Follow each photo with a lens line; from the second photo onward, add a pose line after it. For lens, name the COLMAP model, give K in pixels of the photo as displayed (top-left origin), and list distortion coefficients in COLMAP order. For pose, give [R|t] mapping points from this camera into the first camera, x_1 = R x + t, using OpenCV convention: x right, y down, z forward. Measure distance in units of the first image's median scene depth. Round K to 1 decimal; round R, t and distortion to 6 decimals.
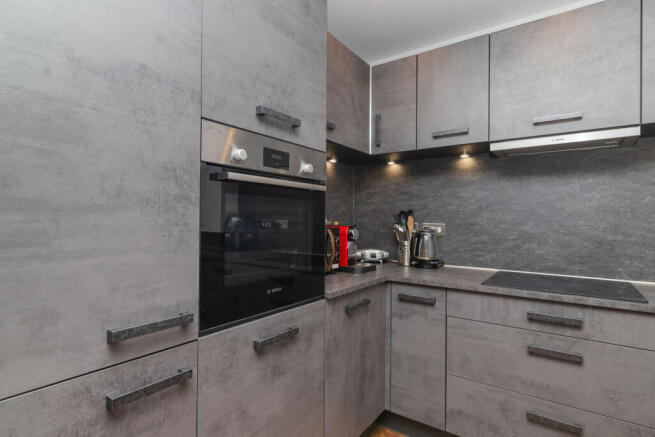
lens RADIAL K [[337.1, 0, 332.0], [0, 337.1, 214.8], [0, 0, 1]] dist [-0.001831, -0.001014]
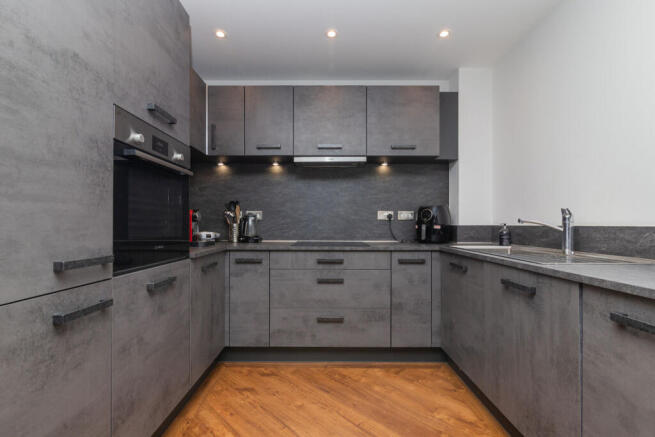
lens RADIAL K [[293.0, 0, 327.5], [0, 293.0, 218.5], [0, 0, 1]] dist [-0.000719, -0.000209]
pose [[0.813662, -0.001214, 0.581337, -0.248238], [0.002615, 0.999995, -0.001572, 0.097576], [-0.581333, 0.002800, 0.813661, -0.242353]]
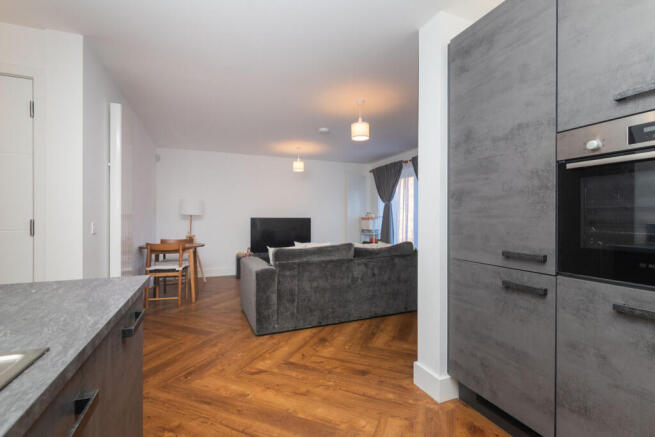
lens RADIAL K [[293.0, 0, 327.5], [0, 293.0, 218.5], [0, 0, 1]] dist [-0.000719, -0.000209]
pose [[-0.530794, -0.011870, -0.847418, 0.860596], [0.003185, 0.999867, -0.016000, 0.080531], [0.847495, -0.011192, -0.530685, 0.542294]]
